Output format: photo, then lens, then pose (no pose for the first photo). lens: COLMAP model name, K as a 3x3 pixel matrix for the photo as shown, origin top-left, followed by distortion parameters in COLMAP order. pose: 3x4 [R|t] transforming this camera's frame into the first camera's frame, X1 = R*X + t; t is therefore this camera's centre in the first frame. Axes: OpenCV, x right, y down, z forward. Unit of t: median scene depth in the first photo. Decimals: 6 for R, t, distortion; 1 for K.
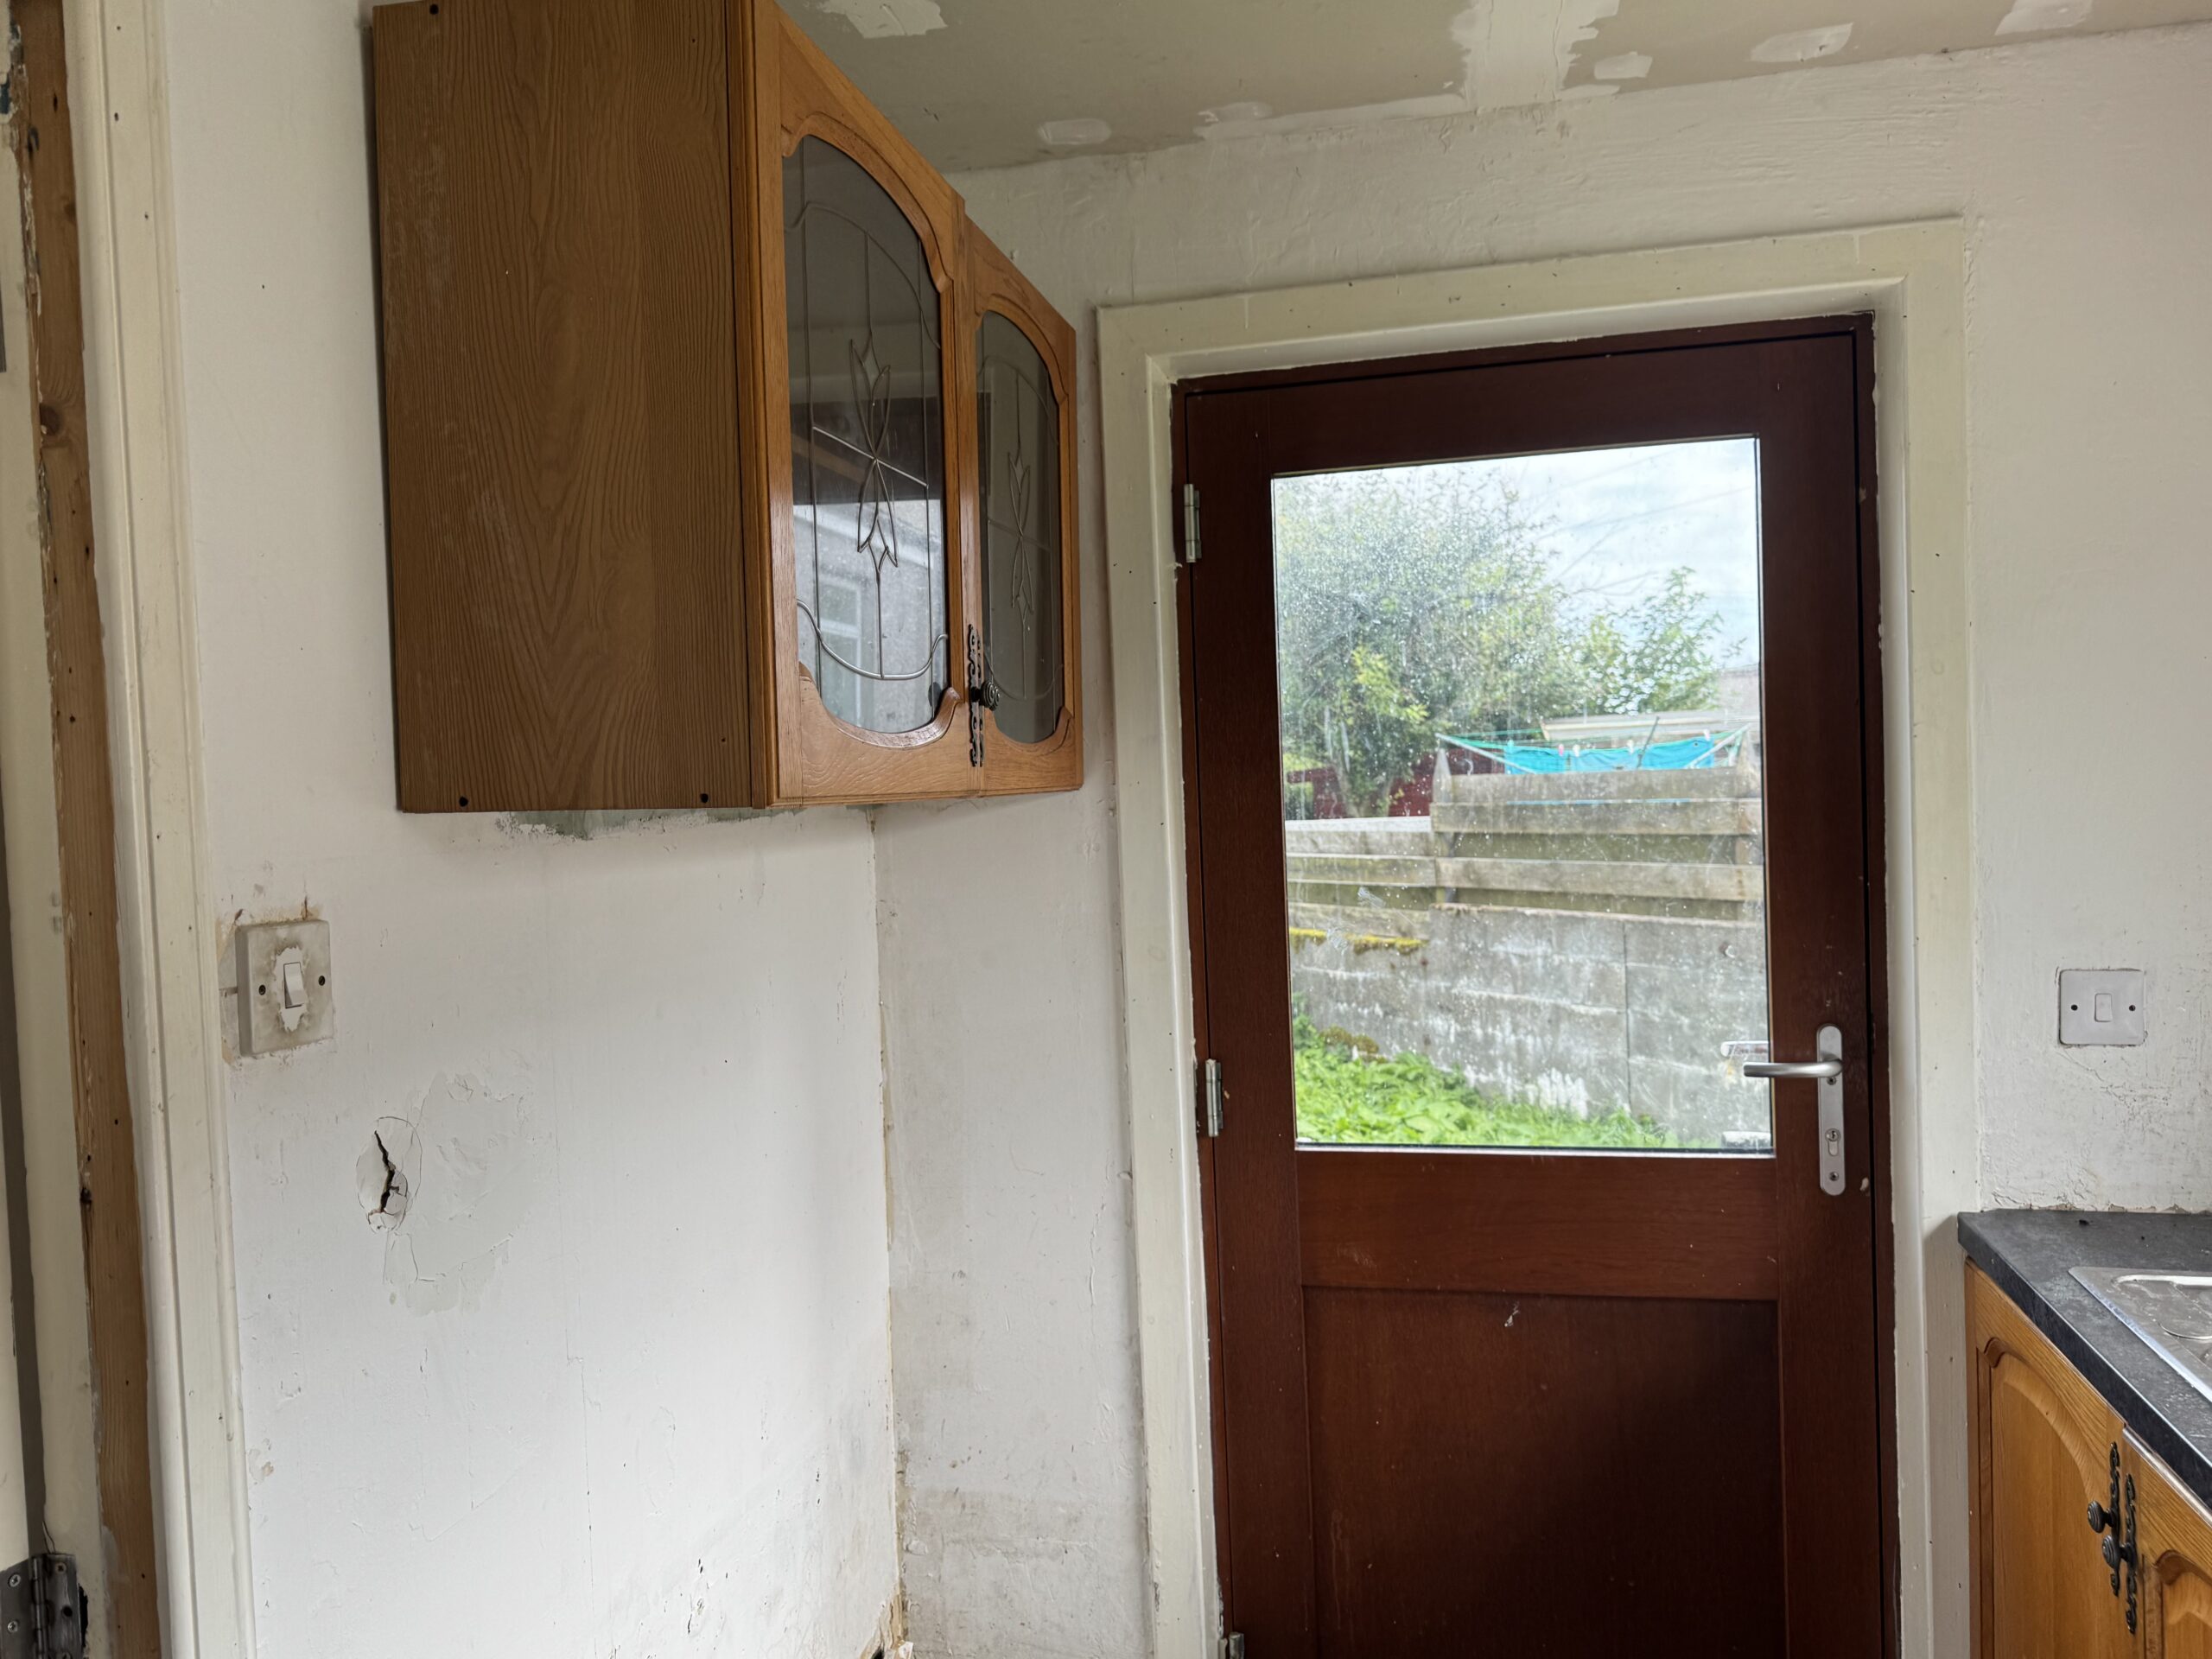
lens RADIAL K [[1619.5, 0, 1106.0], [0, 1619.5, 829.5], [0, 0, 1]] dist [0.160040, -0.336365]
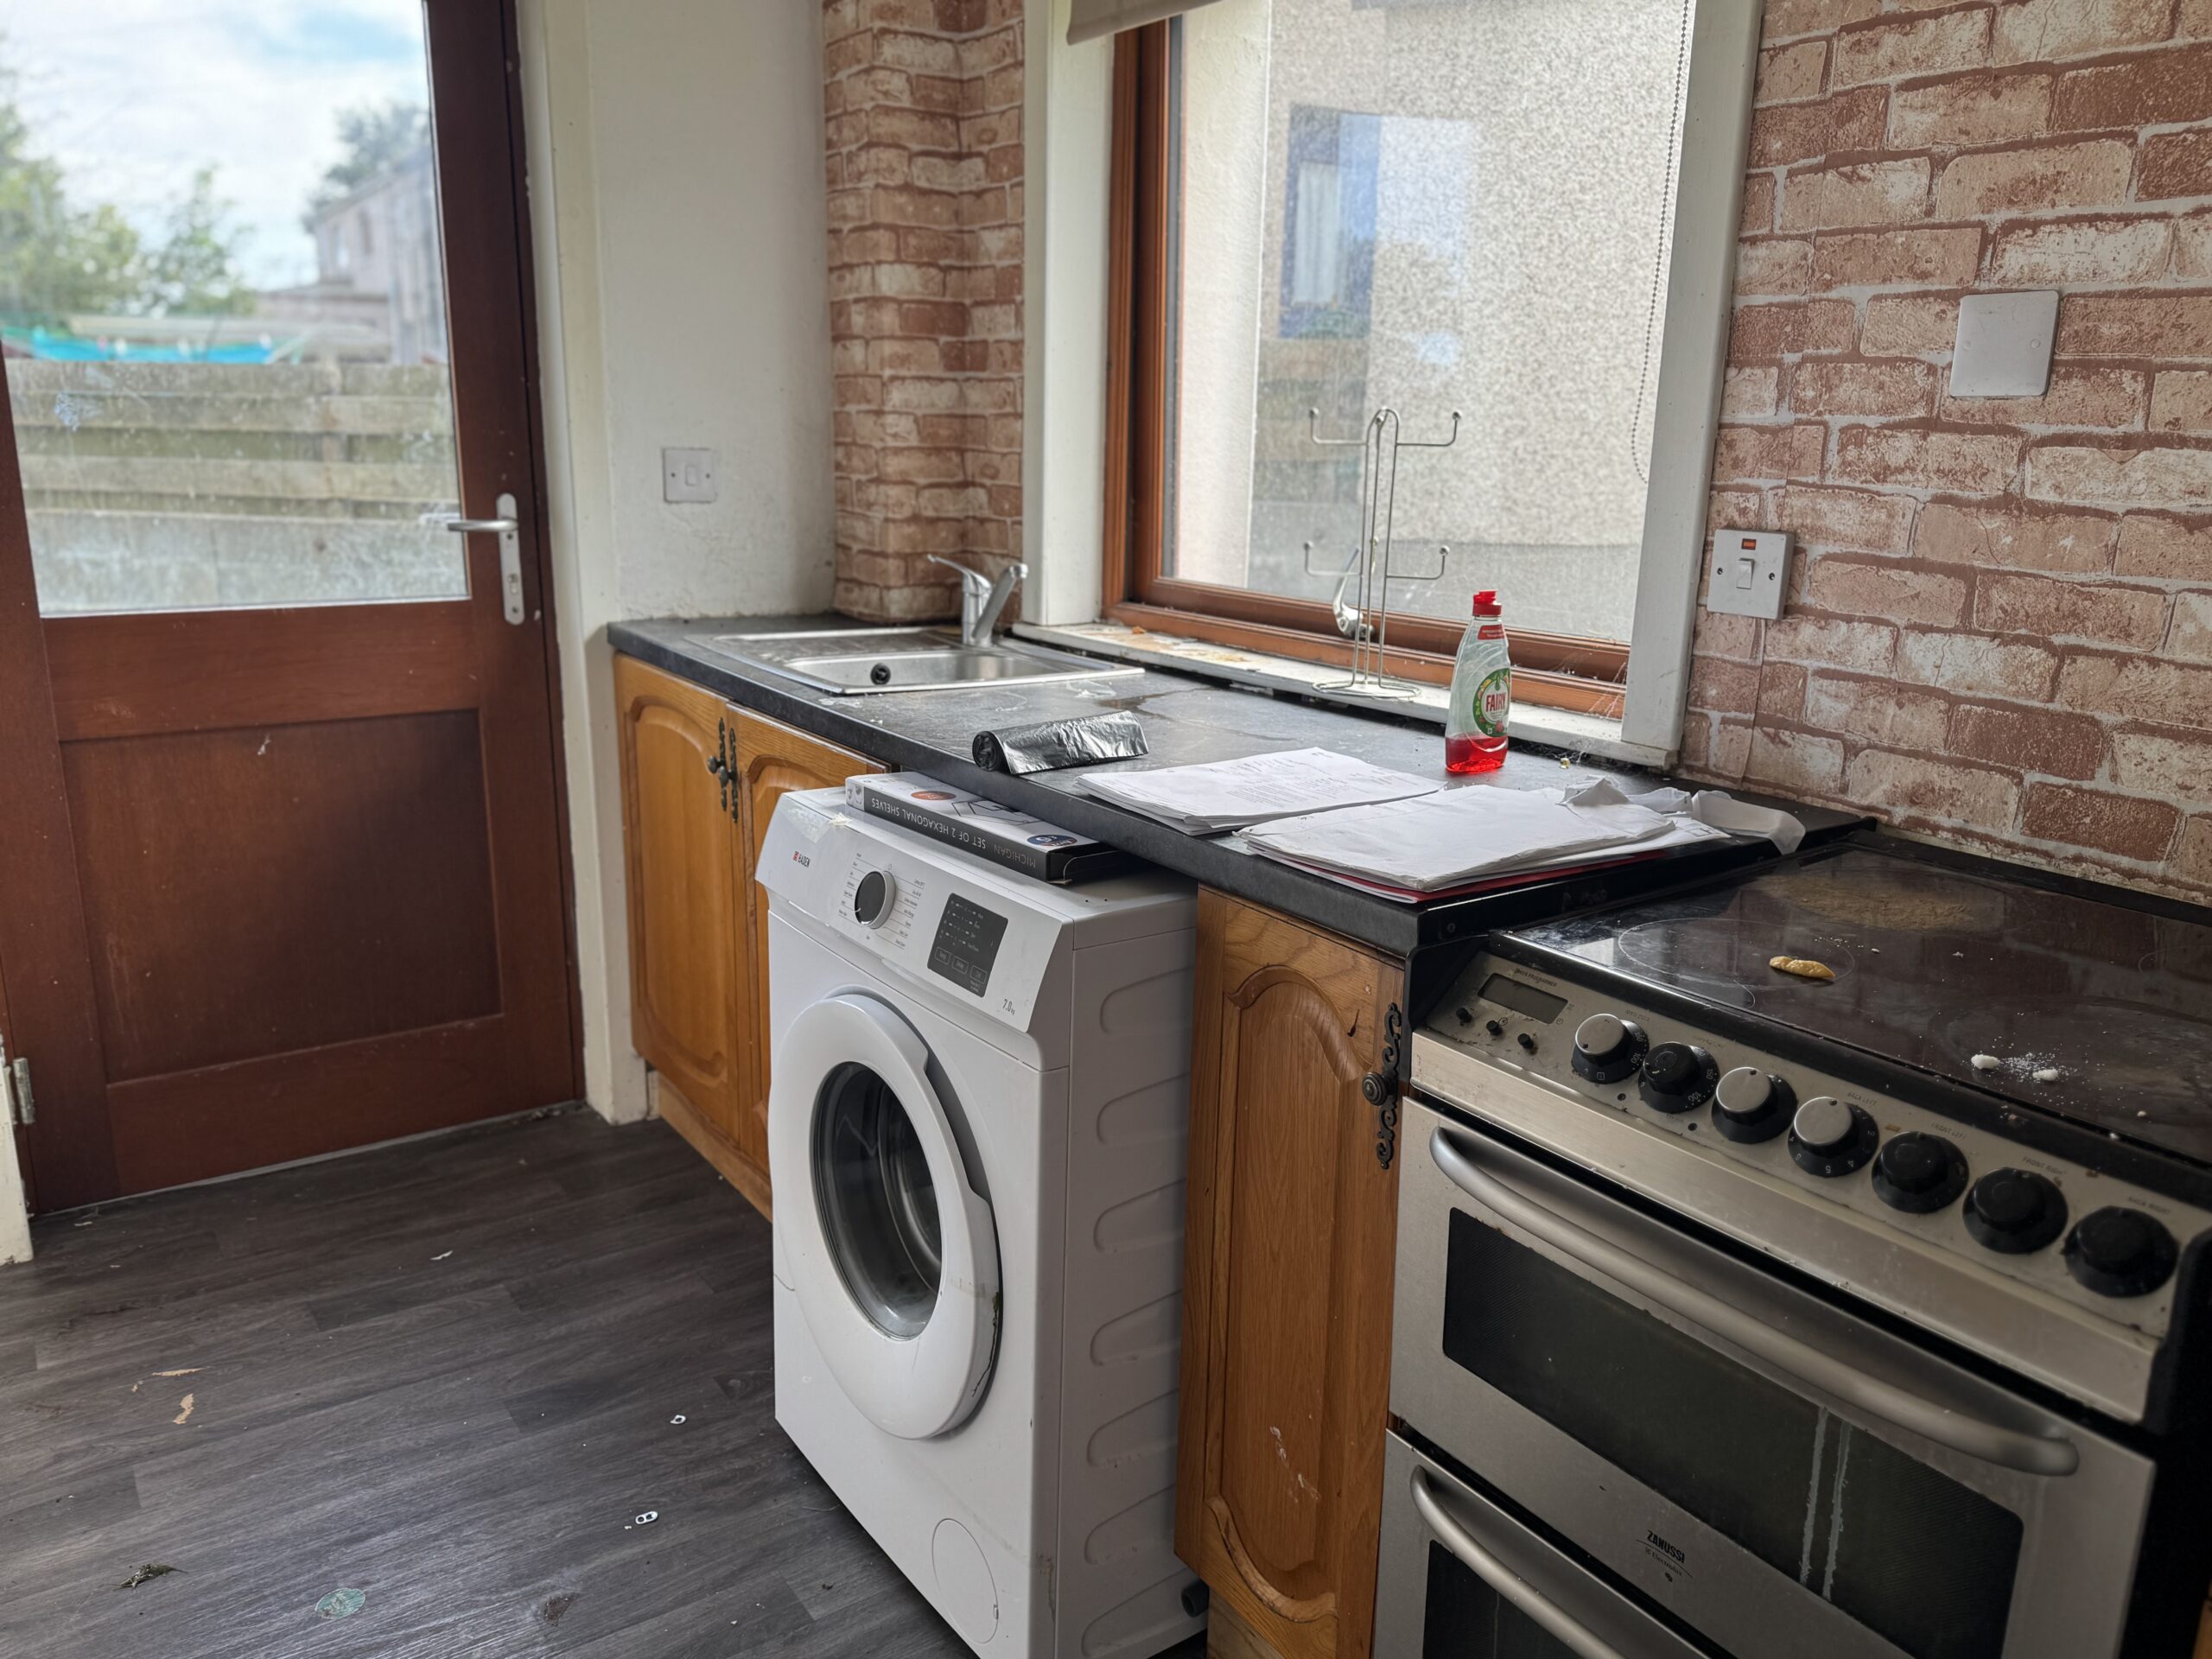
lens RADIAL K [[1651.0, 0, 1132.6], [0, 1651.0, 834.1], [0, 0, 1]] dist [0.002477, -0.003297]
pose [[0.663214, -0.133820, 0.736369, -0.220993], [-0.019537, 0.980455, 0.195773, 0.109136], [-0.748174, -0.144226, 0.647637, -0.250065]]
